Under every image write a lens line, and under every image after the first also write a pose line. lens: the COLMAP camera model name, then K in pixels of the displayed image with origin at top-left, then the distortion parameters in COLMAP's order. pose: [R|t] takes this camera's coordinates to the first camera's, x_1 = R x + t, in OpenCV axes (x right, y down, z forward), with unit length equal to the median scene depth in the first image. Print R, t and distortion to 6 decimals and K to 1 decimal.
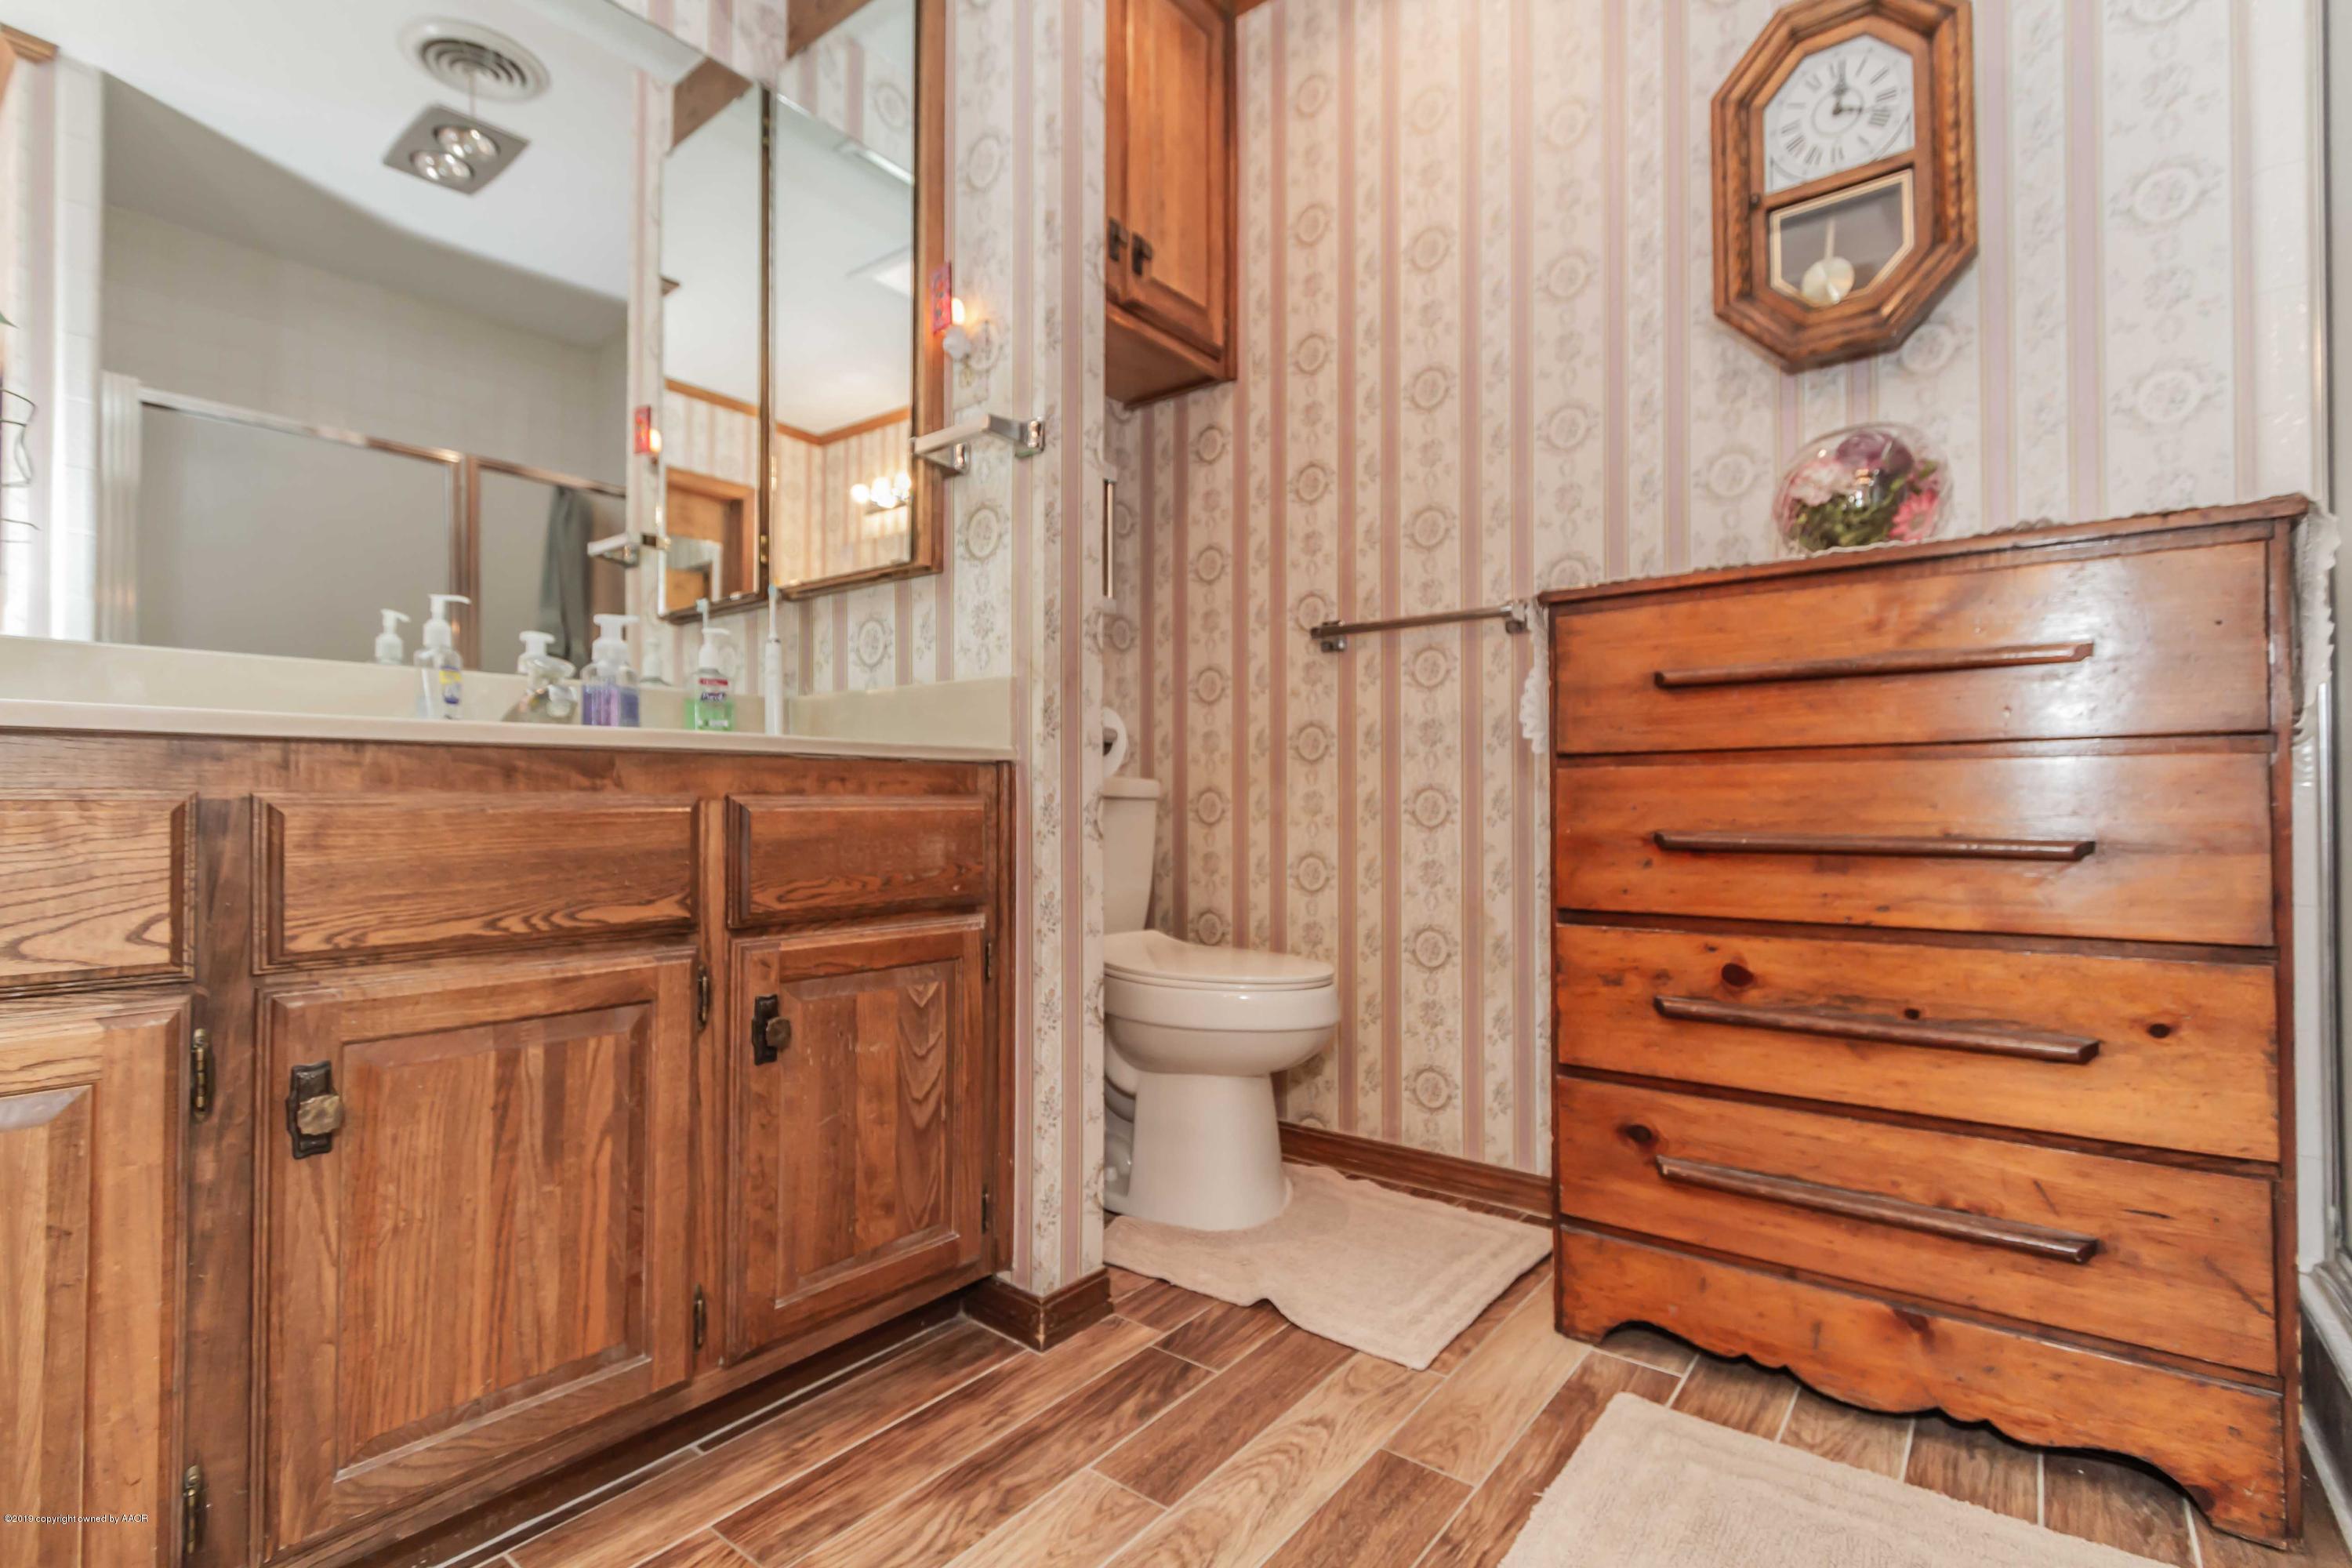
lens RADIAL K [[1088.5, 0, 1176.2], [0, 1088.5, 764.6], [0, 0, 1]] dist [-0.001863, -0.000936]
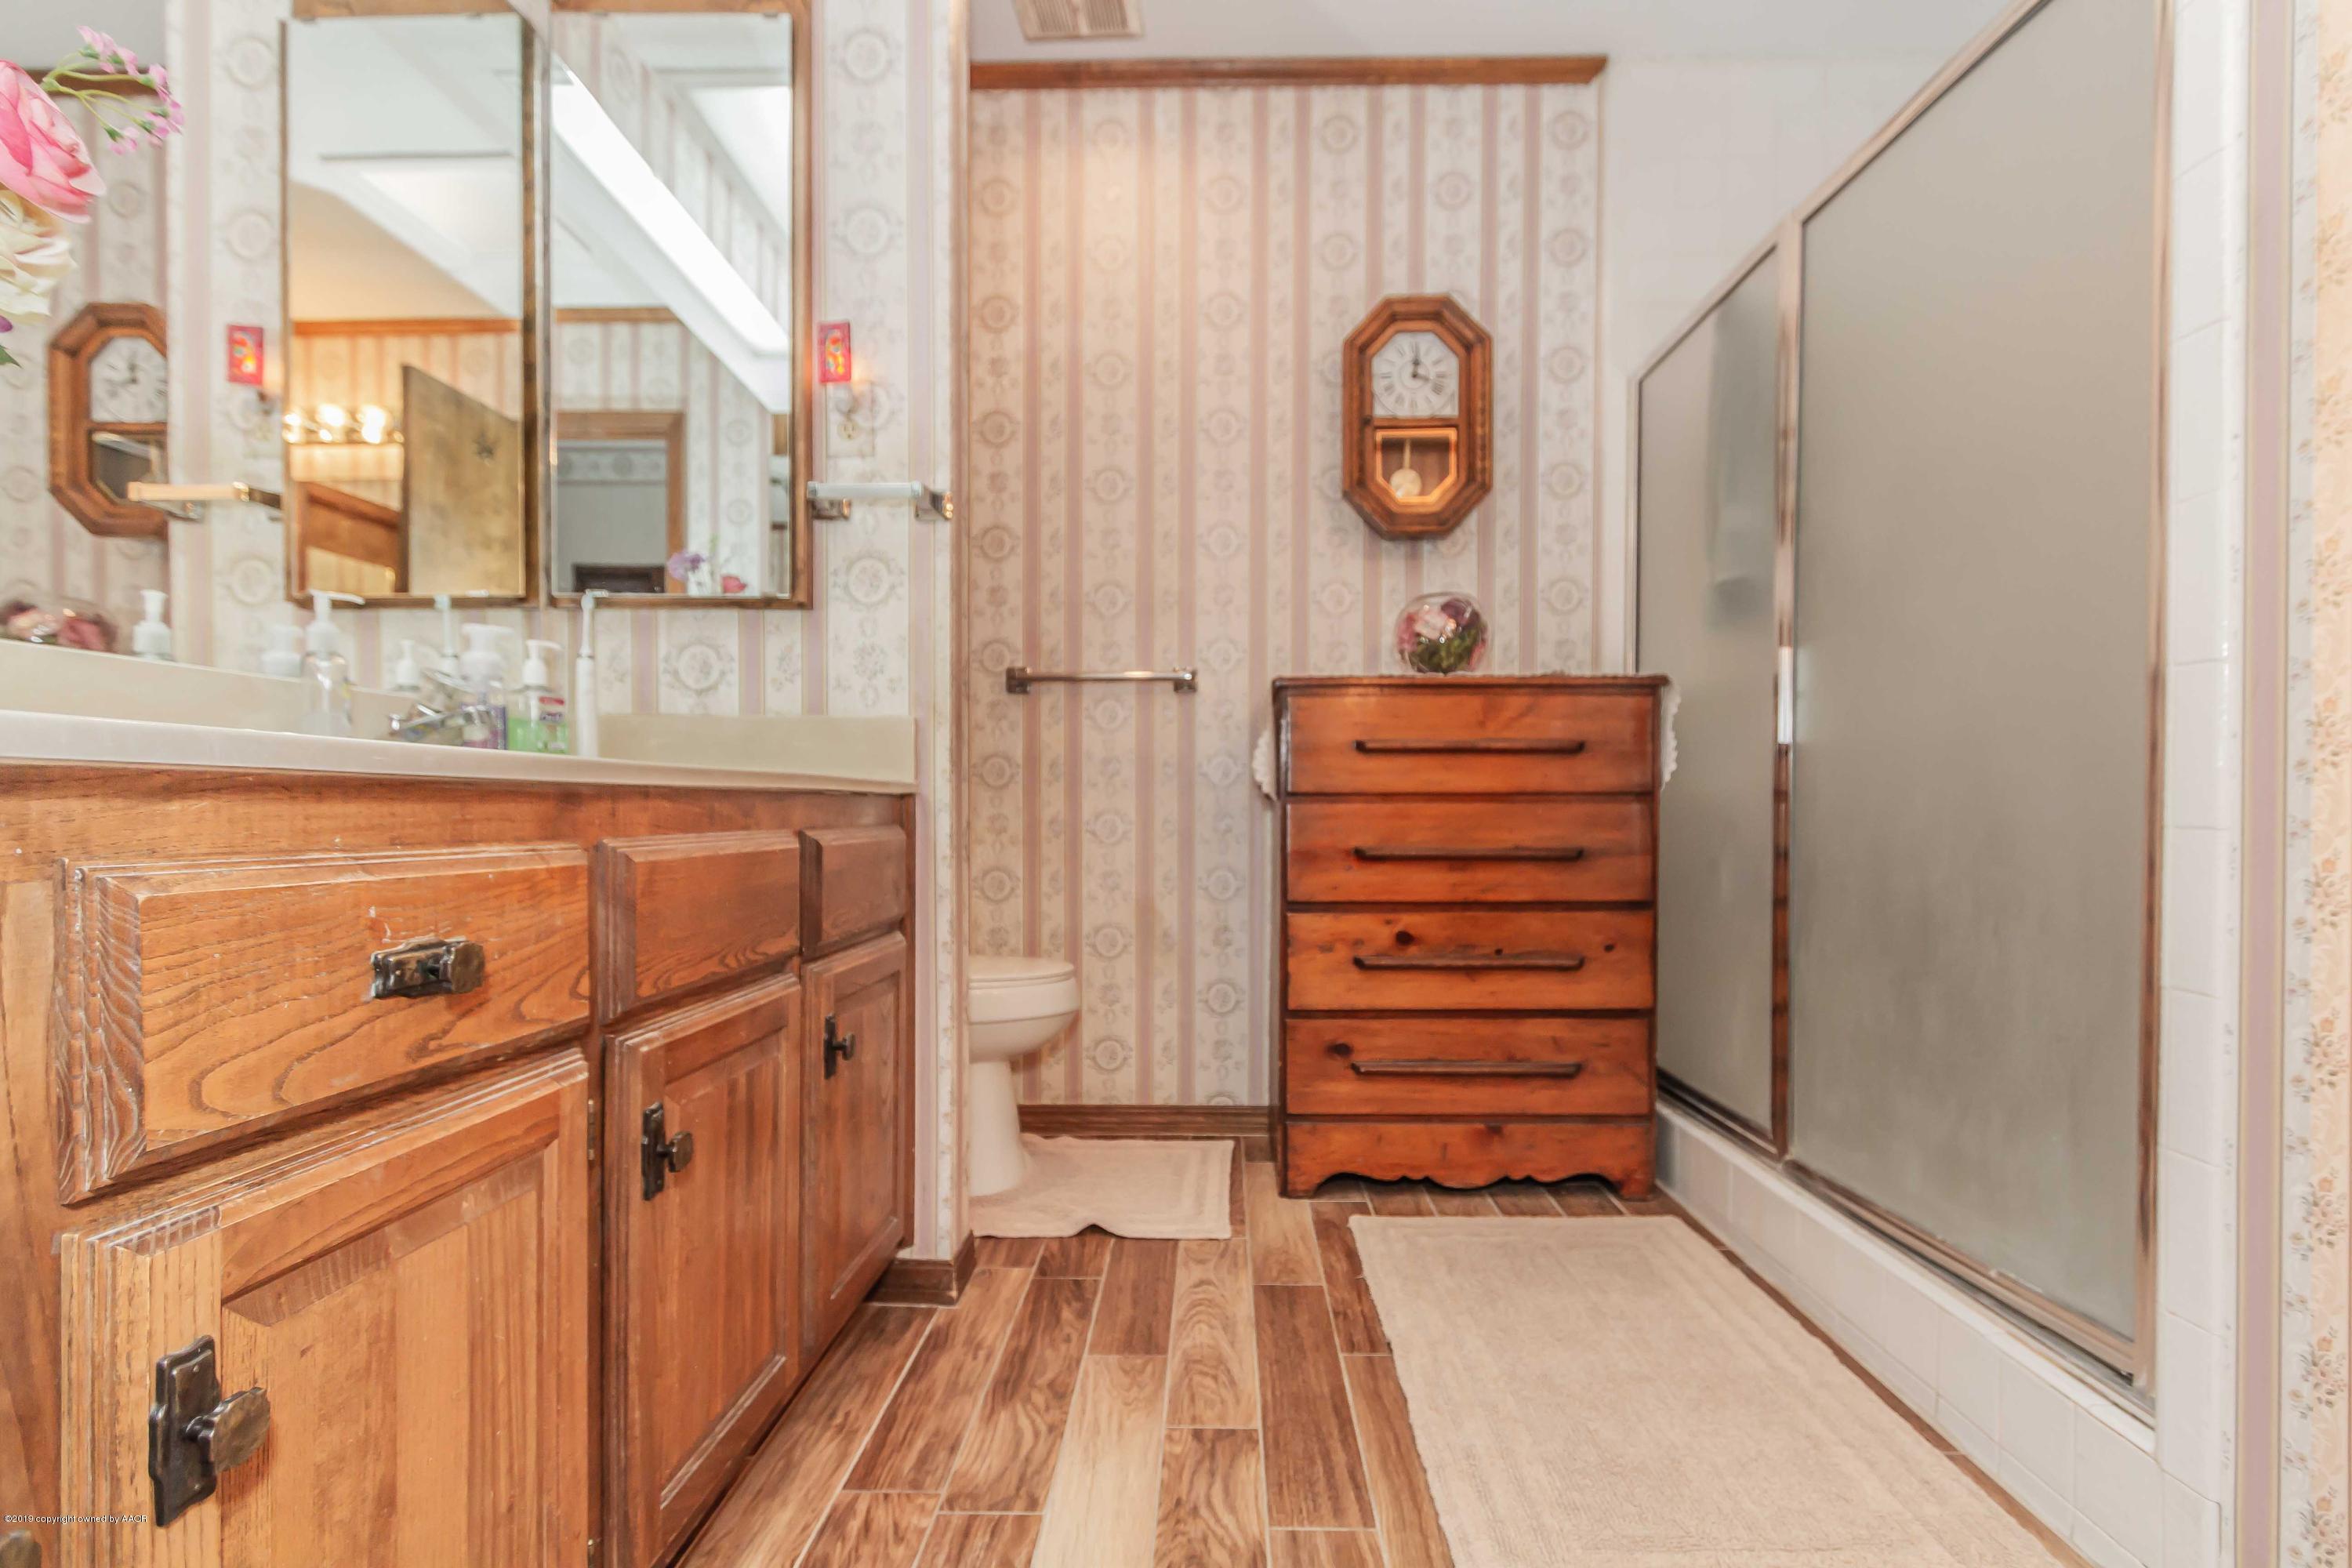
lens RADIAL K [[1100.2, 0, 1186.4], [0, 1100.2, 791.5], [0, 0, 1]] dist [0.001143, -0.000037]
pose [[0.799742, 0.011767, 0.600229, -0.614526], [-0.023755, 0.999645, 0.012055, -0.026167], [-0.599874, -0.023899, 0.799738, -0.069611]]
